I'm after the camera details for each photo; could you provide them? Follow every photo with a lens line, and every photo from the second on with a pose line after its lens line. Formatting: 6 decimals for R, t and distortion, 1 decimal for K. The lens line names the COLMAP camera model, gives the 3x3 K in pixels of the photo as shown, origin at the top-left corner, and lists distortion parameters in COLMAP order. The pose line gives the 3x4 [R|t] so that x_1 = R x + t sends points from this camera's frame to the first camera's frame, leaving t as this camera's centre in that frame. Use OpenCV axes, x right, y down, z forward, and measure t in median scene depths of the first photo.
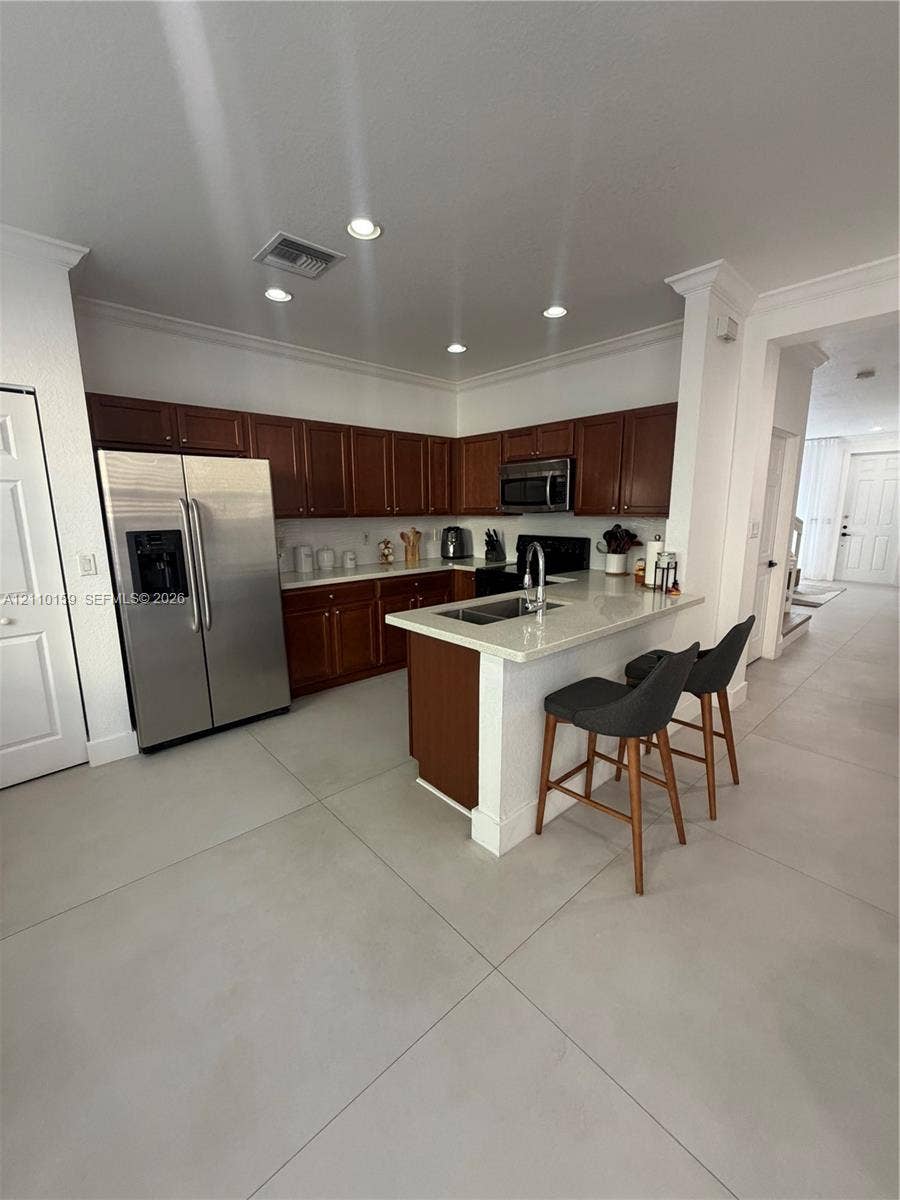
lens RADIAL K [[477.1, 0, 450.7], [0, 477.1, 596.9], [0, 0, 1]] dist [0.000582, -0.000111]
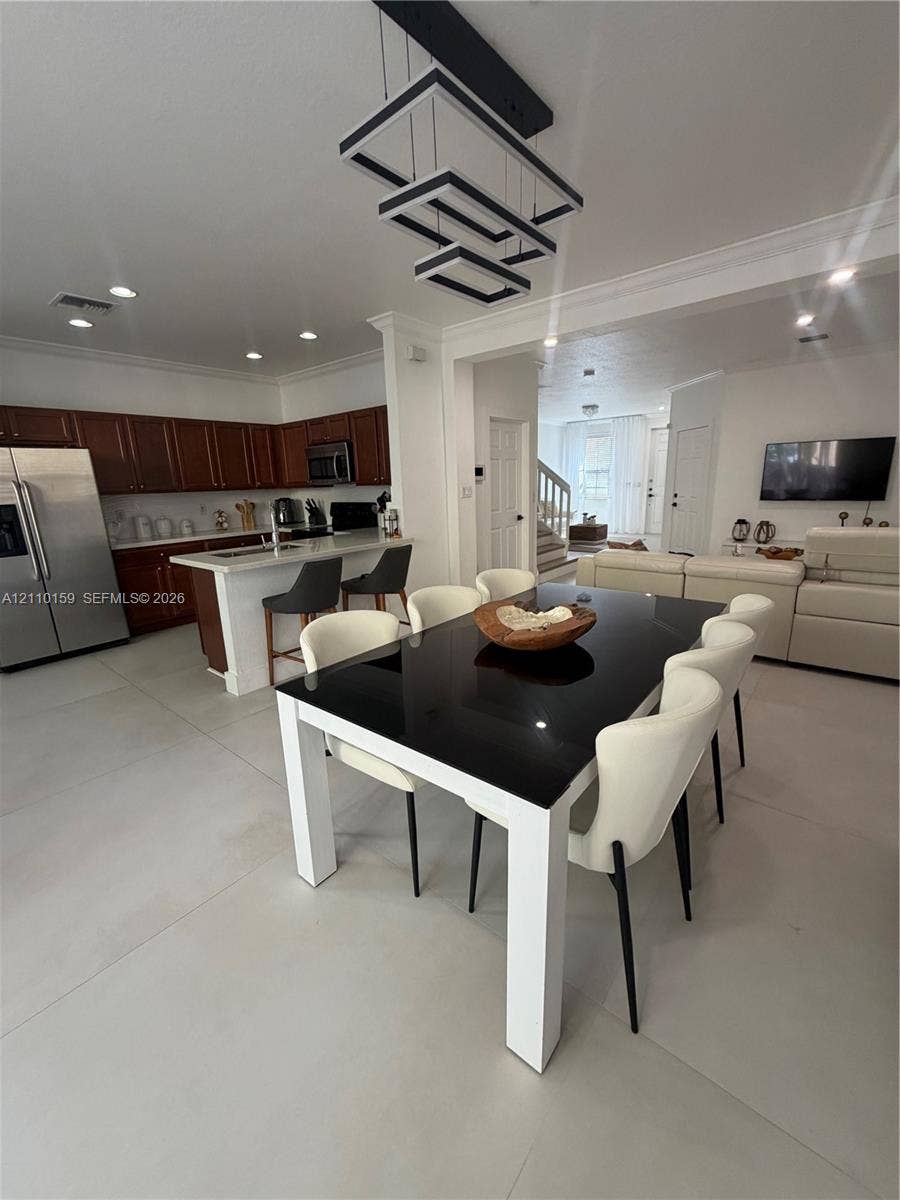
lens RADIAL K [[477.1, 0, 450.7], [0, 477.1, 596.9], [0, 0, 1]] dist [0.000582, -0.000111]
pose [[0.988765, -0.060853, 0.136533, 0.388194], [0.053635, 0.996992, 0.055941, 0.095273], [-0.139526, -0.047990, 0.989055, -0.444450]]
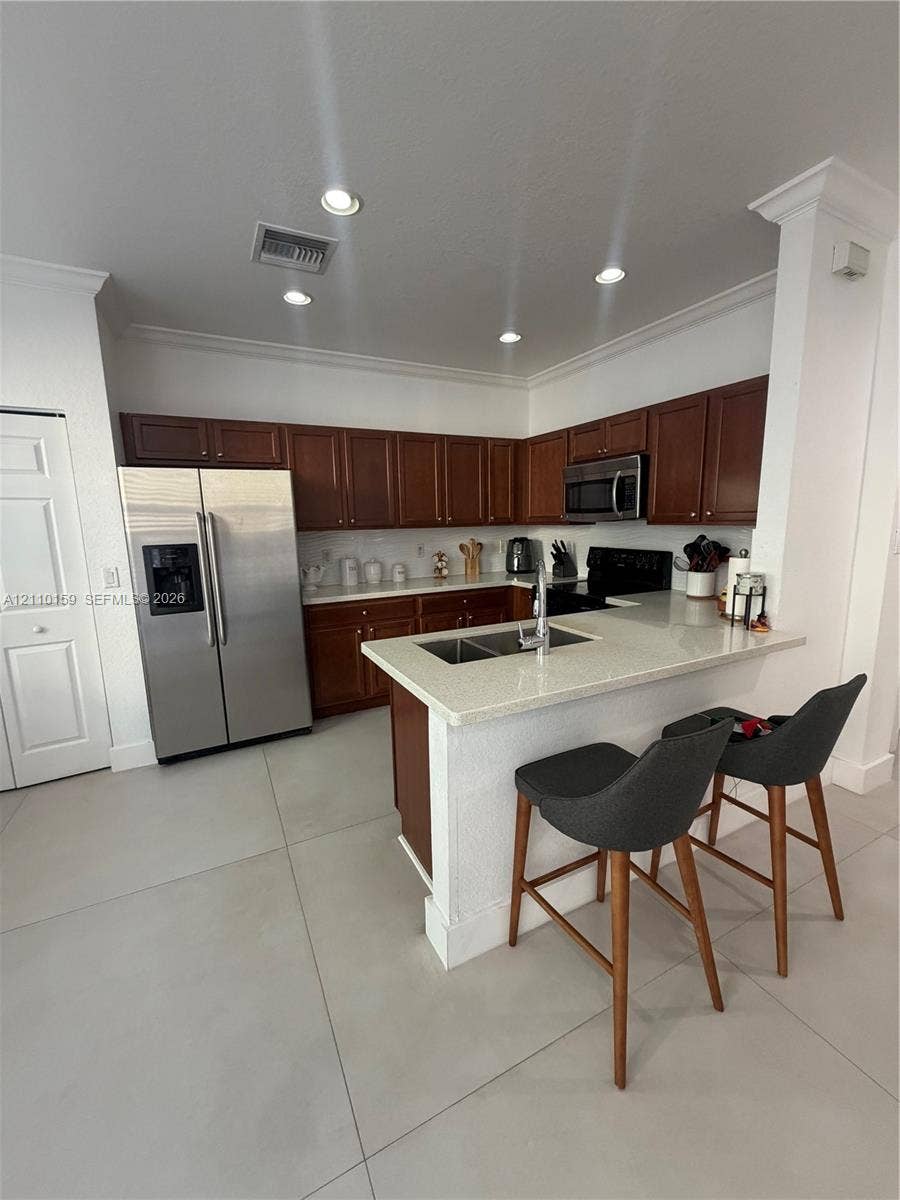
lens RADIAL K [[477.1, 0, 450.7], [0, 477.1, 596.9], [0, 0, 1]] dist [0.000582, -0.000111]
pose [[0.965619, 0.028607, -0.258382, 0.181095], [-0.033164, 0.999362, -0.013292, -0.029357], [0.257837, 0.021404, 0.965951, 0.154243]]
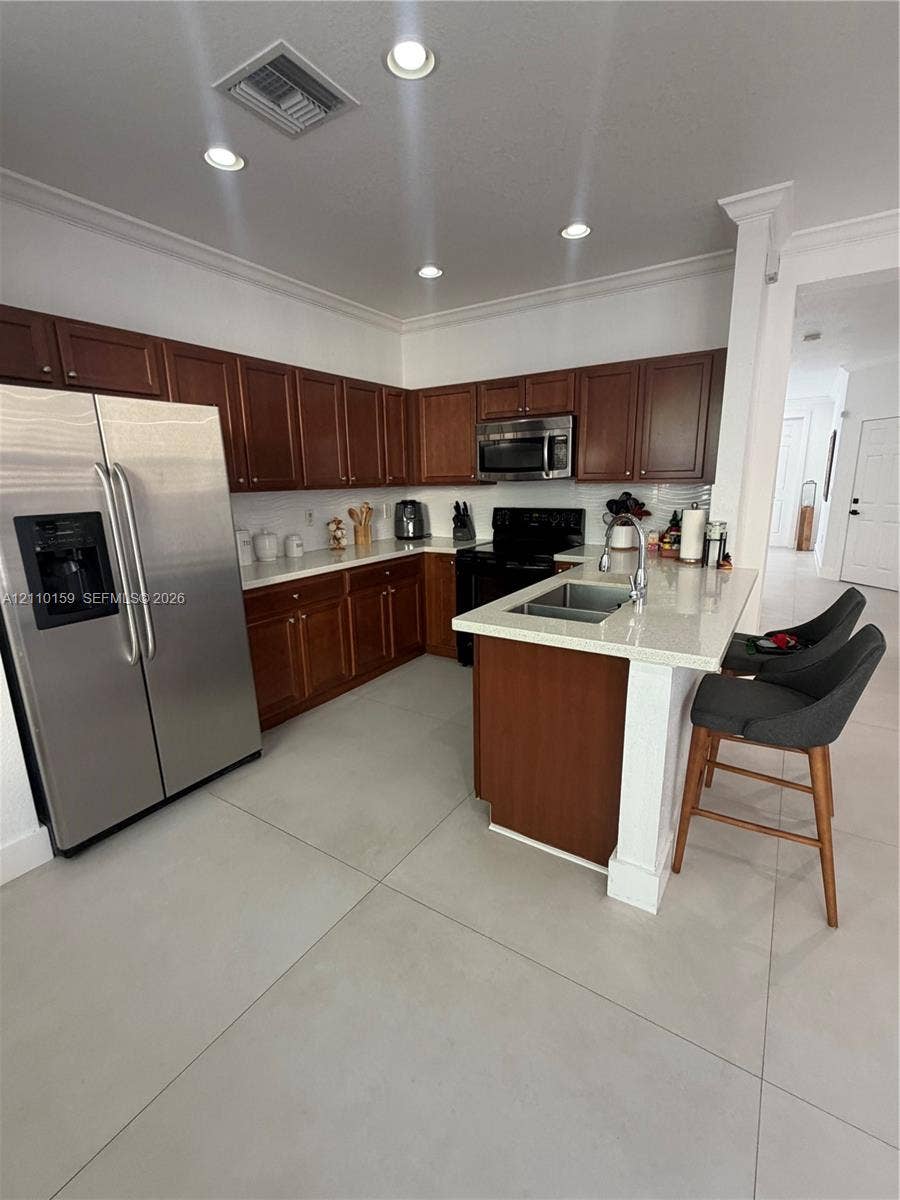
lens RADIAL K [[523.7, 0, 450.0], [0, 523.7, 600.0], [0, 0, 1]] dist [0.000669, -0.000073]
pose [[0.966141, -0.070203, 0.248279, -0.255062], [0.060153, 0.997042, 0.047847, -0.022858], [-0.250904, -0.031292, 0.967506, 0.164897]]
